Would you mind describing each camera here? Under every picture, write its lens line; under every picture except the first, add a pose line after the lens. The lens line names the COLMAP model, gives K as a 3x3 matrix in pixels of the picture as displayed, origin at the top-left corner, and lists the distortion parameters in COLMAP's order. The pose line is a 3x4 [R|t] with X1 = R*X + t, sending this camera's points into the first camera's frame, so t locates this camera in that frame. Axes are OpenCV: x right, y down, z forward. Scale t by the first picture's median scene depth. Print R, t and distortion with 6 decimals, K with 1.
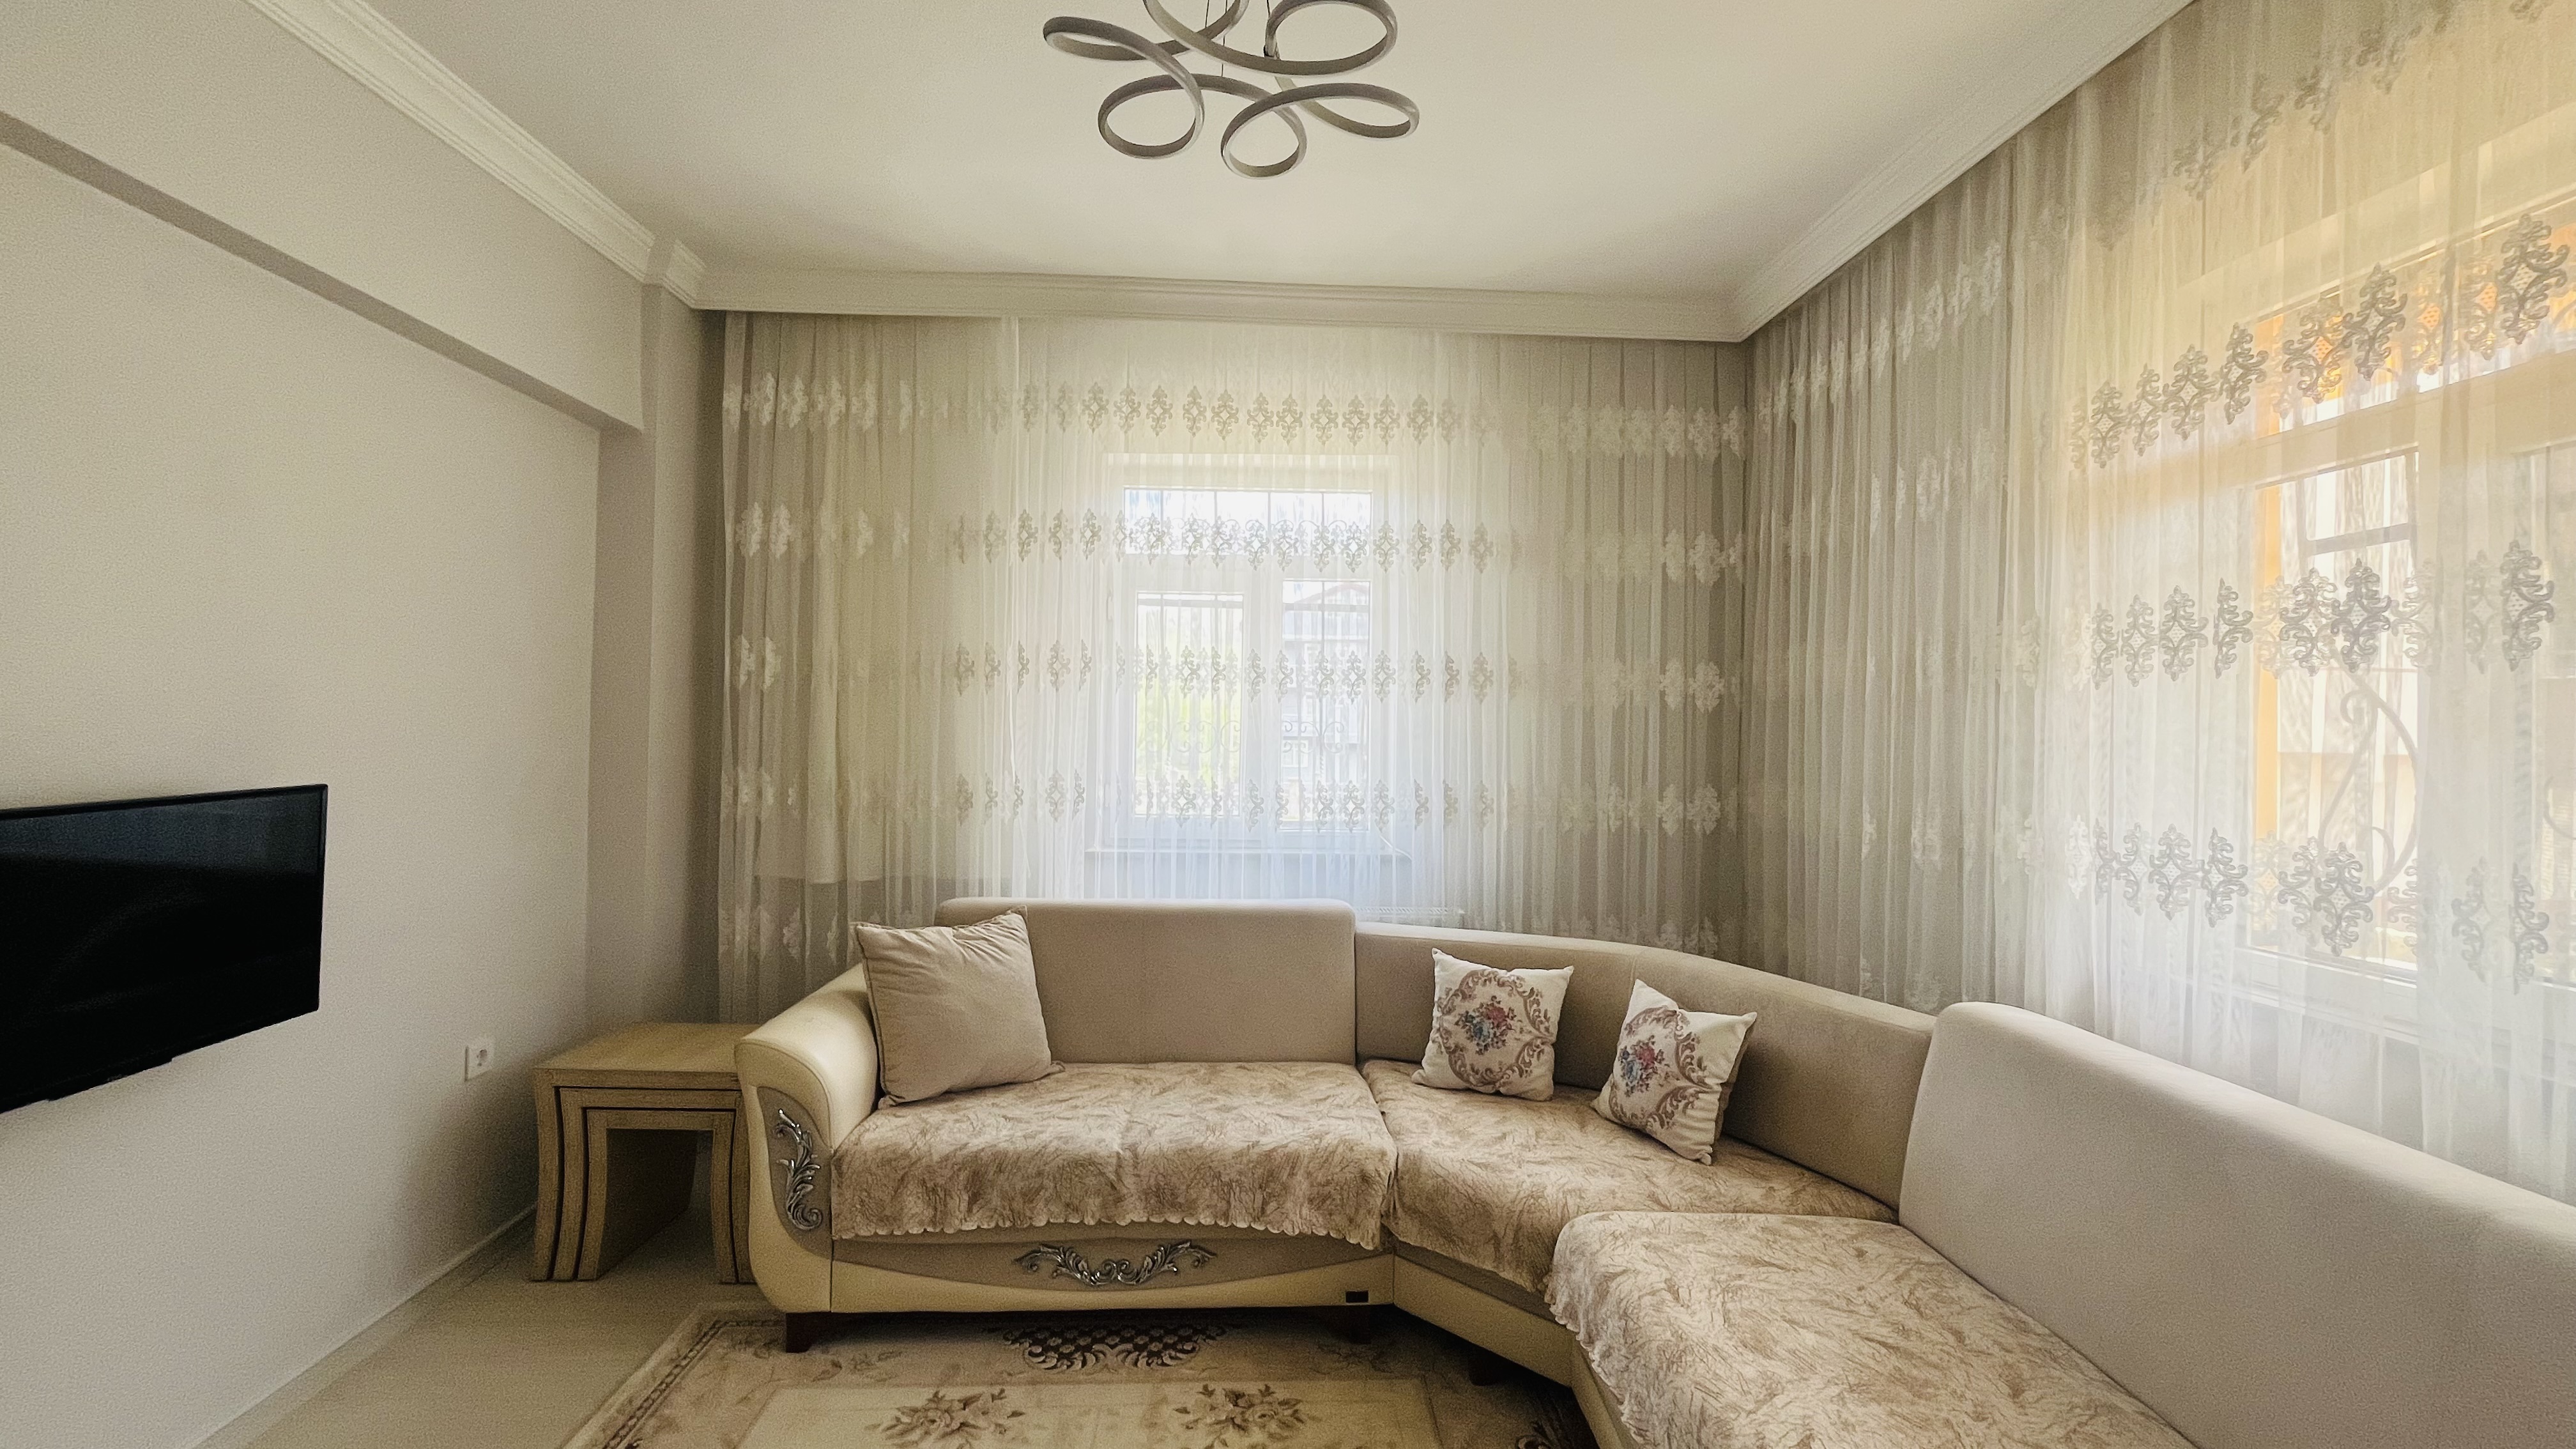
lens RADIAL K [[1035.8, 0, 1279.3], [0, 1035.8, 724.3], [0, 0, 1]] dist [-0.001854, -0.000218]
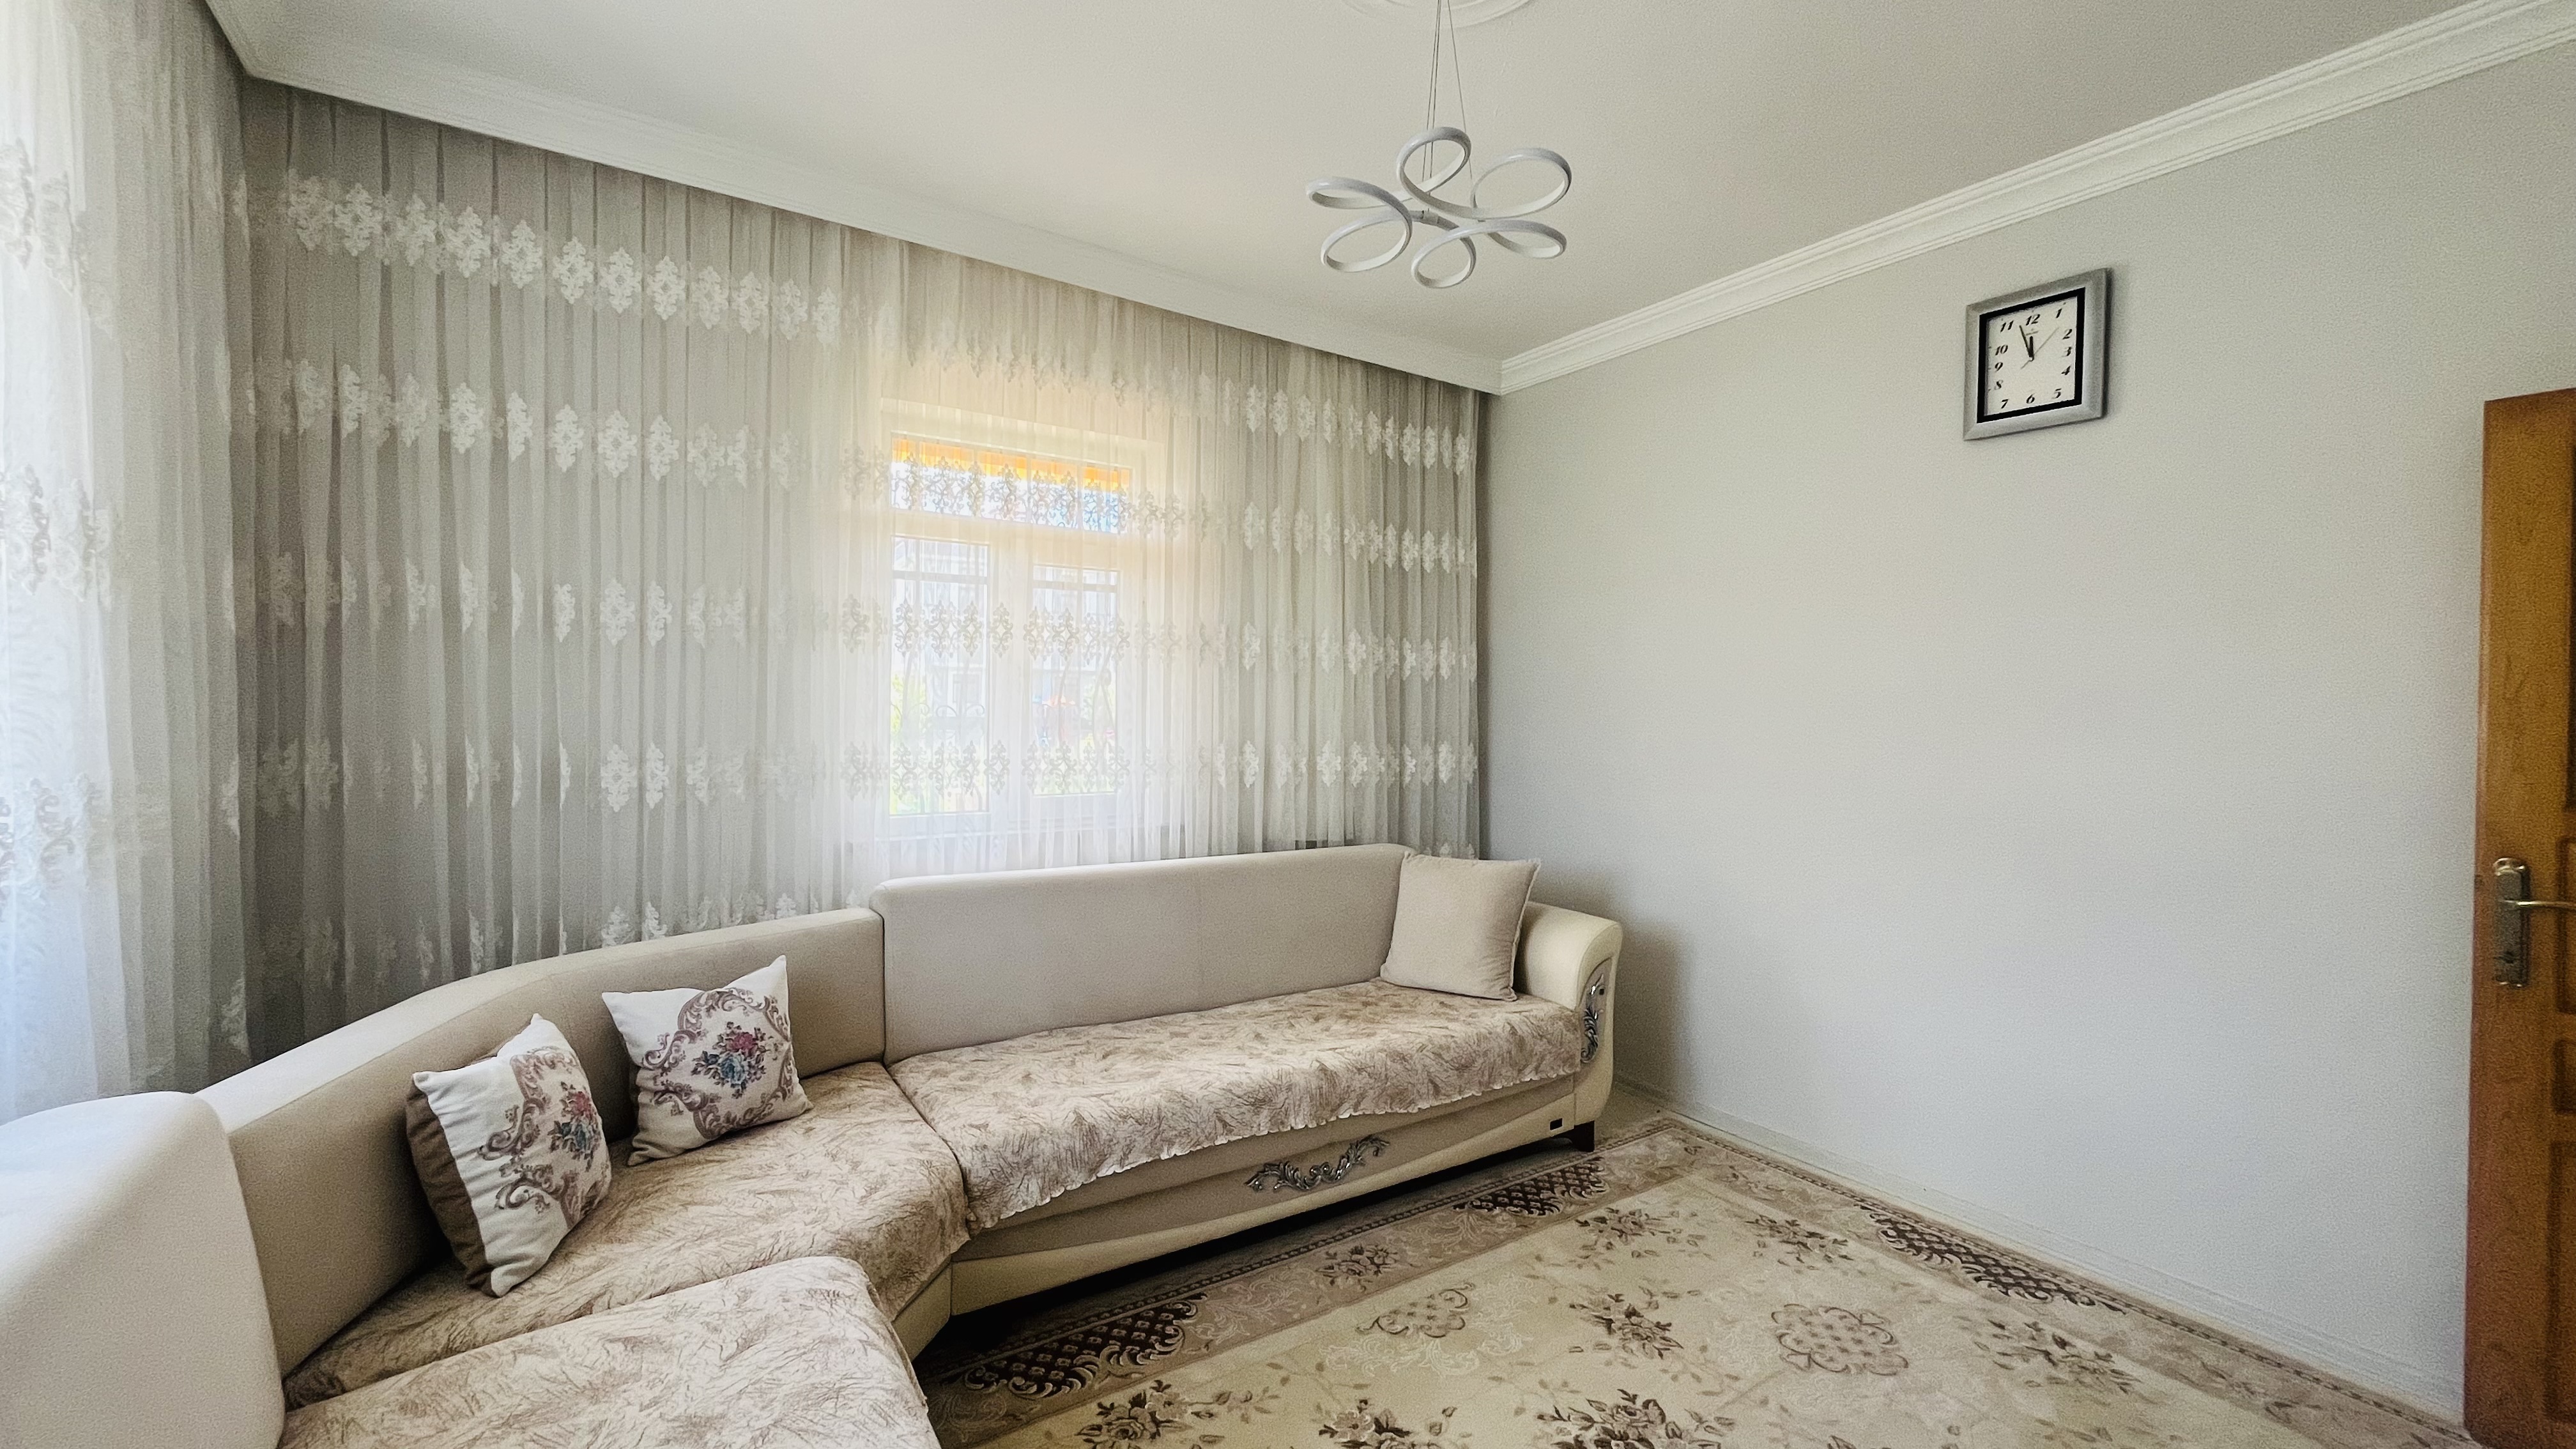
lens RADIAL K [[1035.8, 0, 1279.3], [0, 1035.8, 724.3], [0, 0, 1]] dist [-0.001854, -0.000218]
pose [[-0.508339, -0.036152, 0.860398, -0.653322], [-0.029419, 0.999264, 0.024606, 0.009297], [-0.860655, -0.012804, -0.509028, 1.079013]]
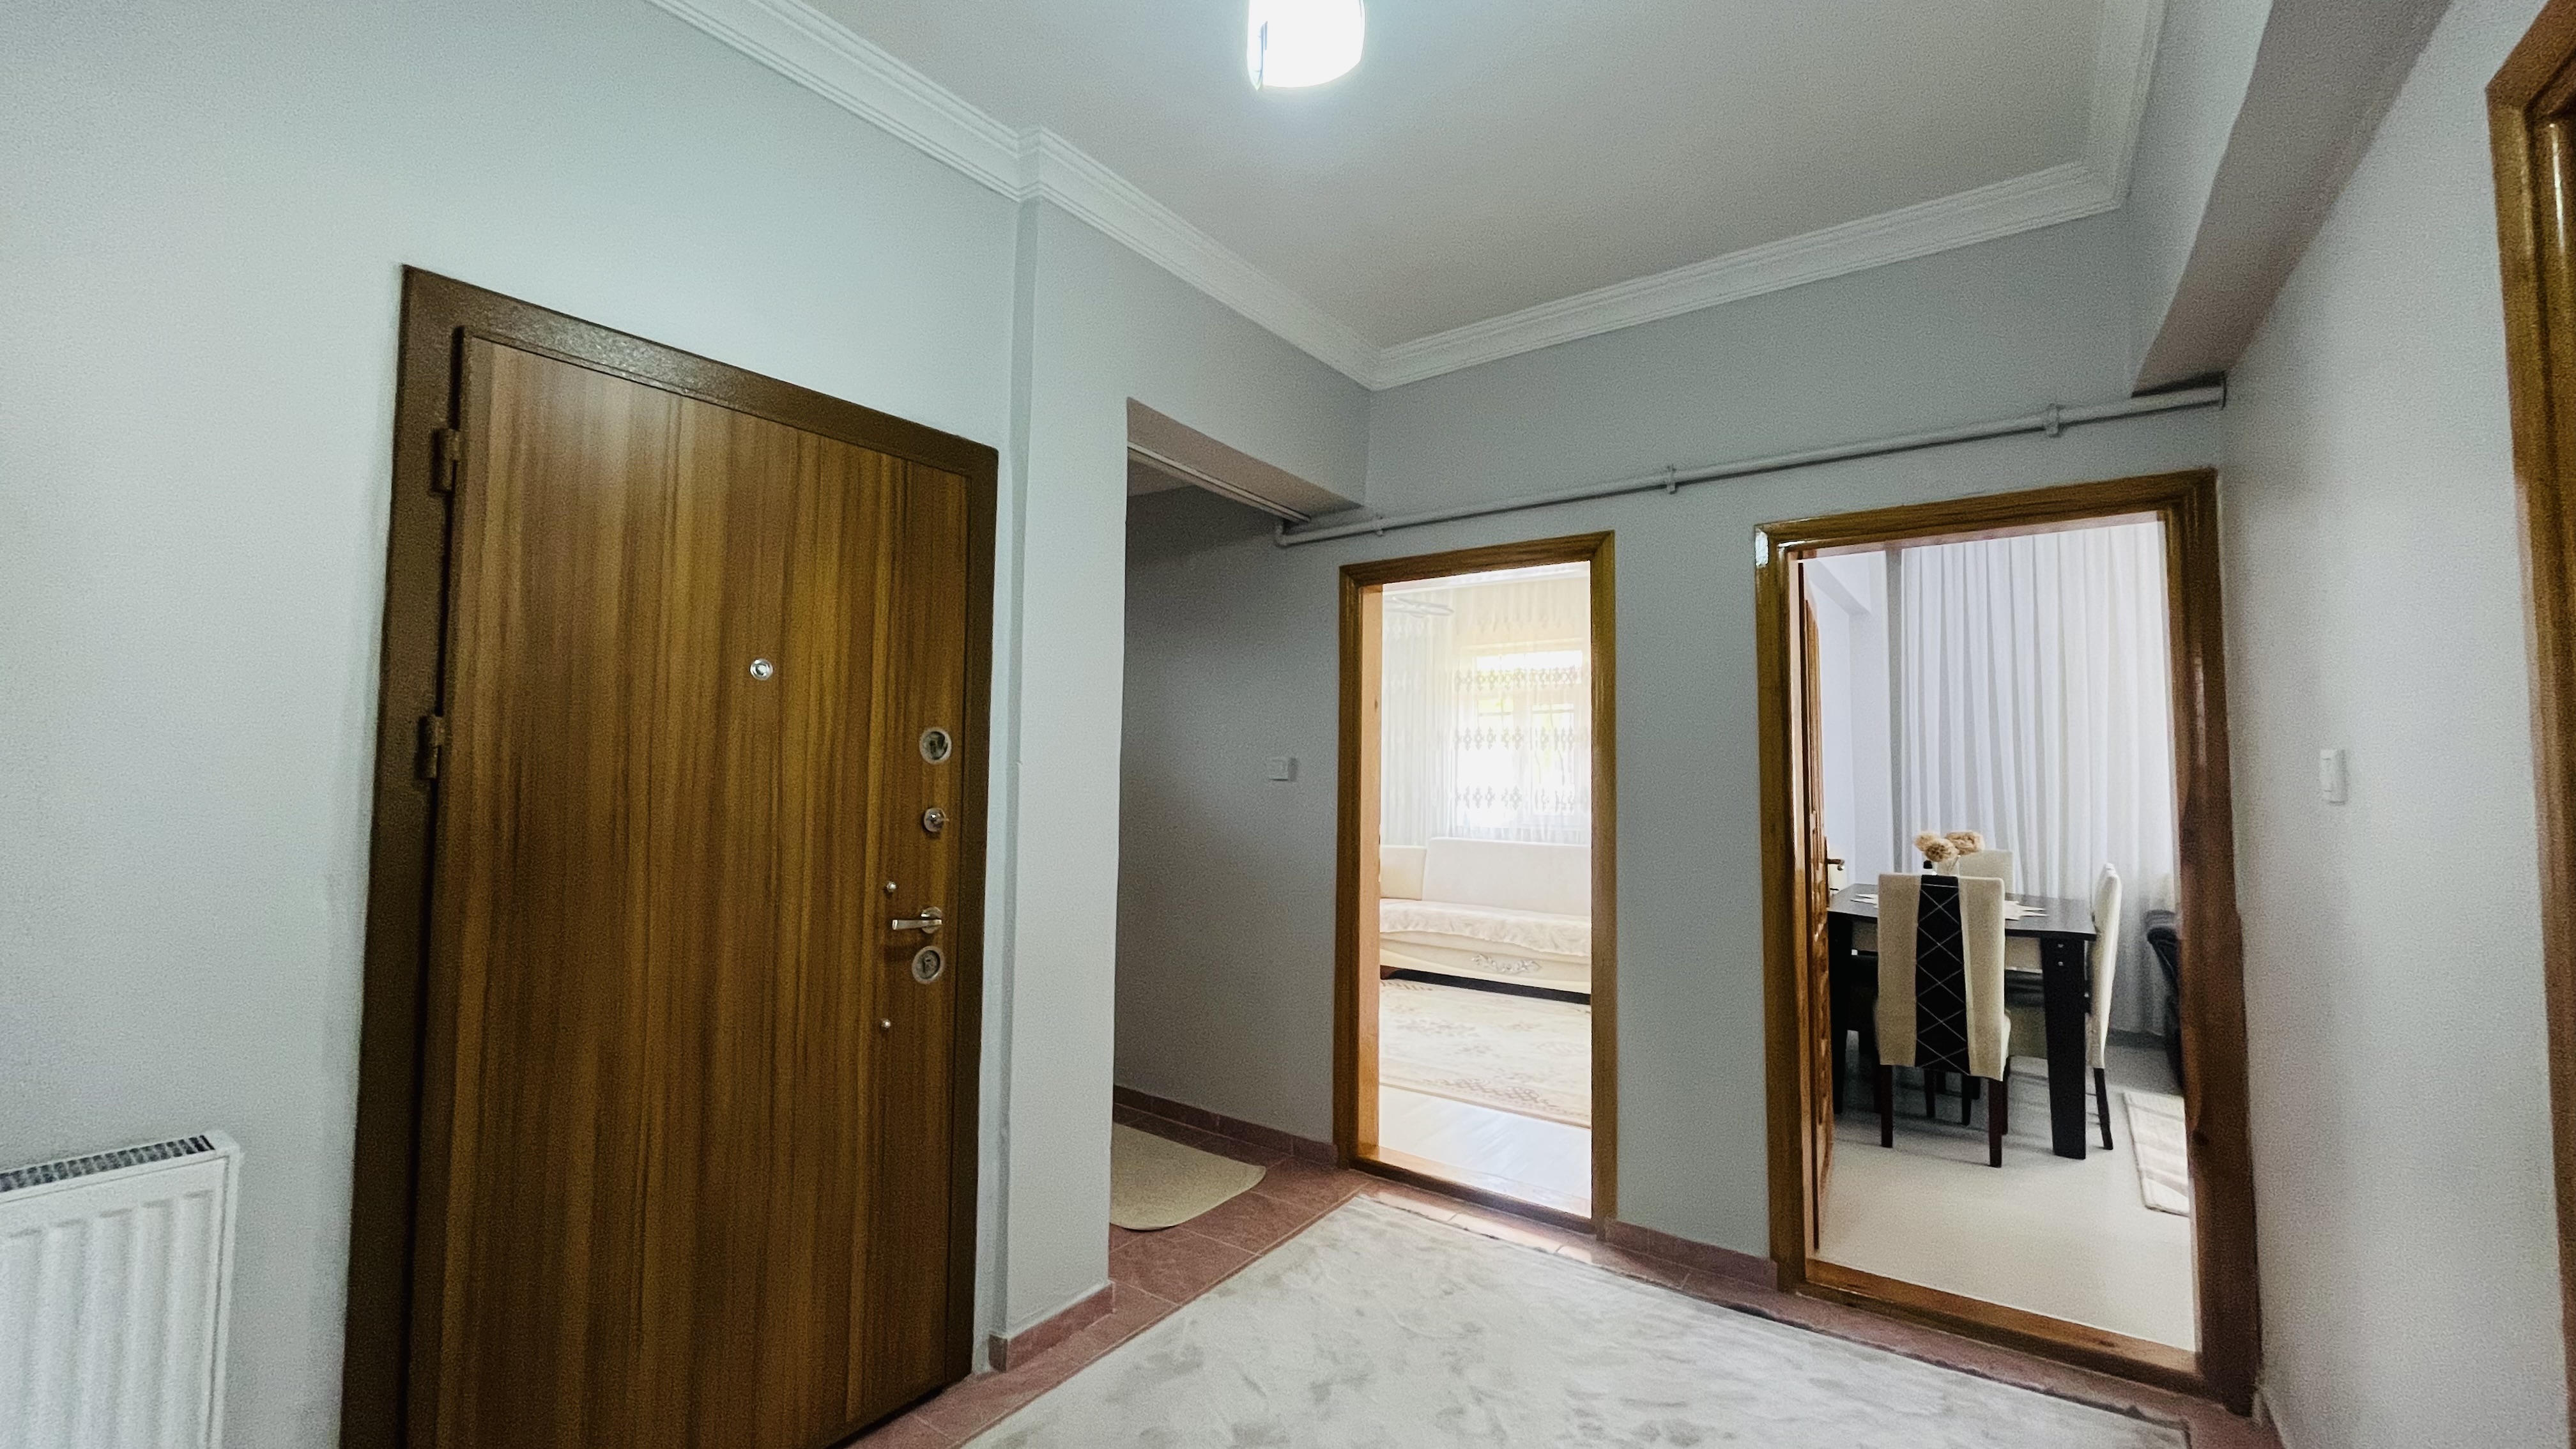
lens RADIAL K [[1035.8, 0, 1279.3], [0, 1035.8, 724.3], [0, 0, 1]] dist [-0.001854, -0.000218]
pose [[0.624461, 0.029398, 0.780503, -2.137743], [-0.007277, 0.999467, -0.031823, -0.005995], [-0.781022, 0.014192, 0.624342, -0.713433]]
